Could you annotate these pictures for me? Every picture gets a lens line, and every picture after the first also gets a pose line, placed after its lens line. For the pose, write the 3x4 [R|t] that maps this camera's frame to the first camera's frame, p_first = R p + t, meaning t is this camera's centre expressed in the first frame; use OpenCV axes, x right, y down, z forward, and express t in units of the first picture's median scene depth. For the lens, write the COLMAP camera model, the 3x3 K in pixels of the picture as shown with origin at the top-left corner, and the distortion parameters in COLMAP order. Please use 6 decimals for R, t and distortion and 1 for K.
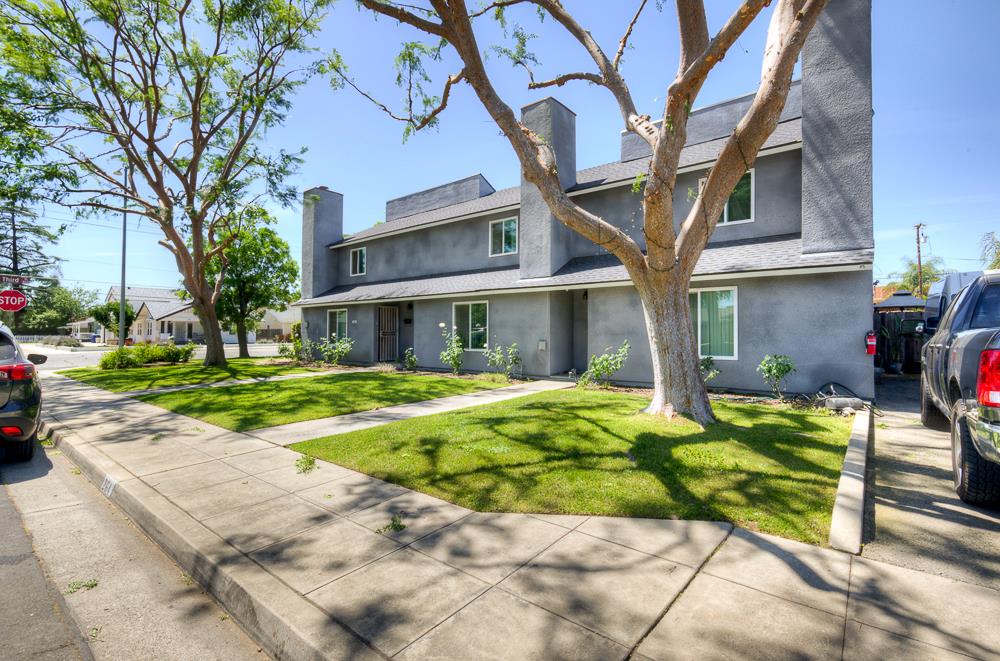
lens RADIAL K [[432.4, 0, 518.8], [0, 432.4, 326.6], [0, 0, 1]] dist [-0.001072, -0.000104]
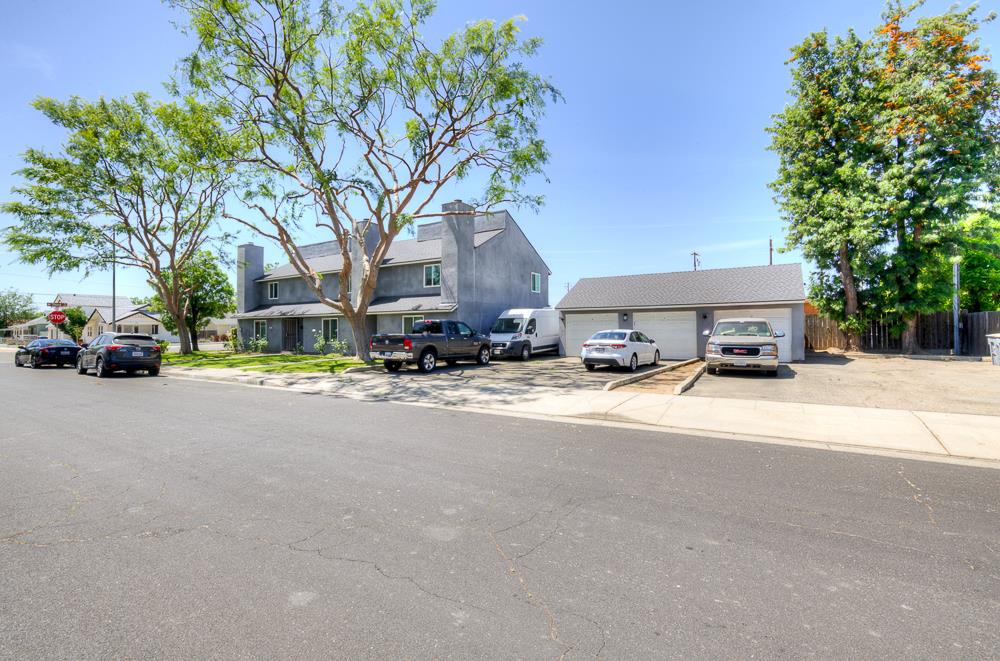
lens RADIAL K [[434.2, 0, 496.7], [0, 434.2, 318.4], [0, 0, 1]] dist [0.001304, 0.000437]
pose [[0.996533, -0.009638, 0.082642, 0.383507], [0.010245, 0.999923, -0.006931, -0.028787], [-0.082569, 0.007754, 0.996555, -0.812895]]
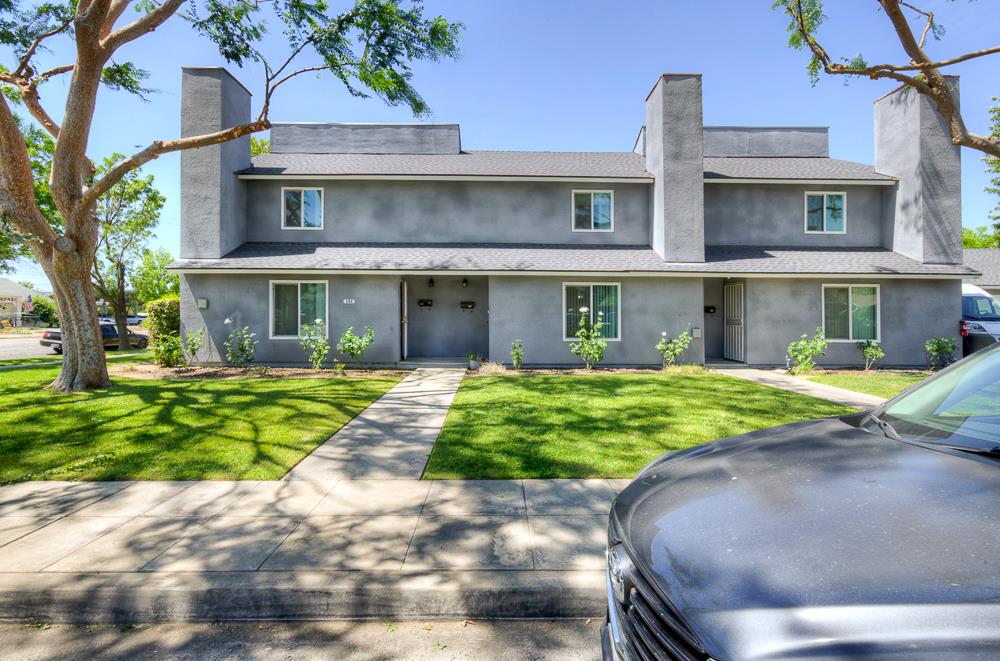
lens RADIAL K [[434.2, 0, 496.7], [0, 434.2, 318.4], [0, 0, 1]] dist [0.001304, 0.000437]
pose [[0.794383, 0.009769, 0.607339, -0.621284], [-0.013830, 0.999902, 0.002006, 0.010216], [-0.607260, -0.009993, 0.794440, 0.358457]]
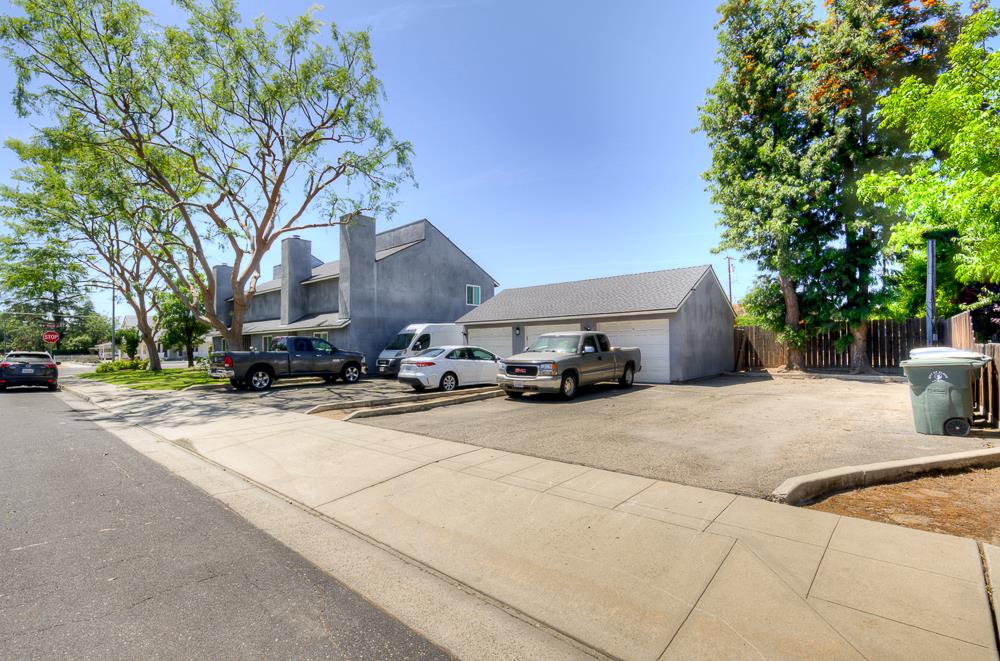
lens RADIAL K [[445.0, 0, 500.0], [0, 445.0, 330.5], [0, 0, 1]] dist [0.001539, 0.000232]
pose [[0.996672, -0.020259, -0.078959, 0.888181], [0.018831, 0.999646, -0.018792, -0.018784], [0.079311, 0.017242, 0.996701, -0.750602]]
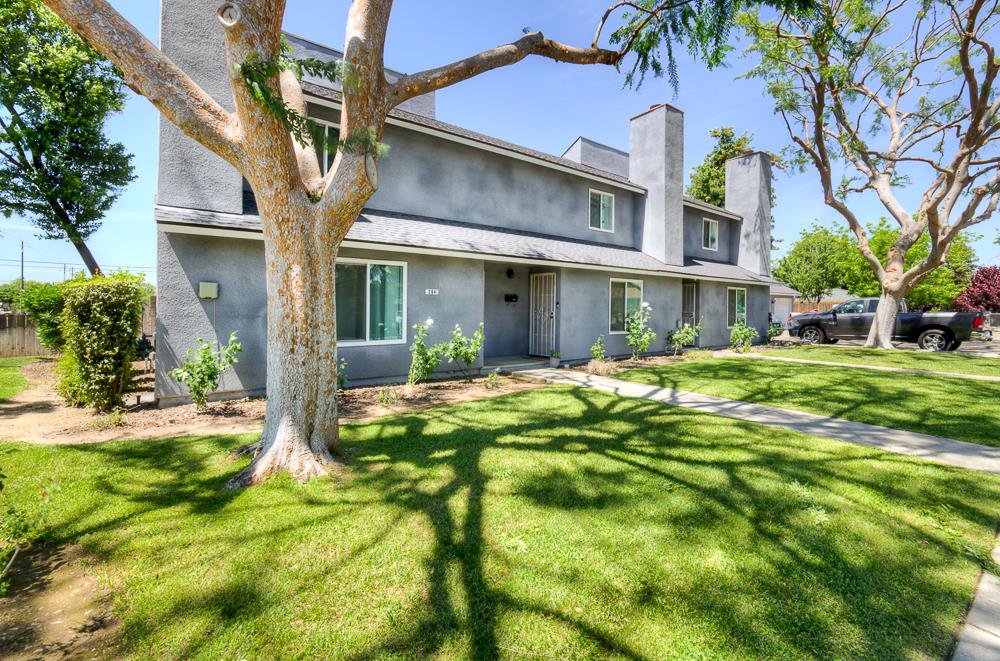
lens RADIAL K [[455.8, 0, 495.9], [0, 455.8, 323.2], [0, 0, 1]] dist [0.001545, 0.000193]
pose [[0.260942, -0.019769, 0.965152, -0.904599], [-0.011302, 0.999659, 0.023531, 0.012267], [-0.965288, -0.017049, 0.260630, 0.825812]]
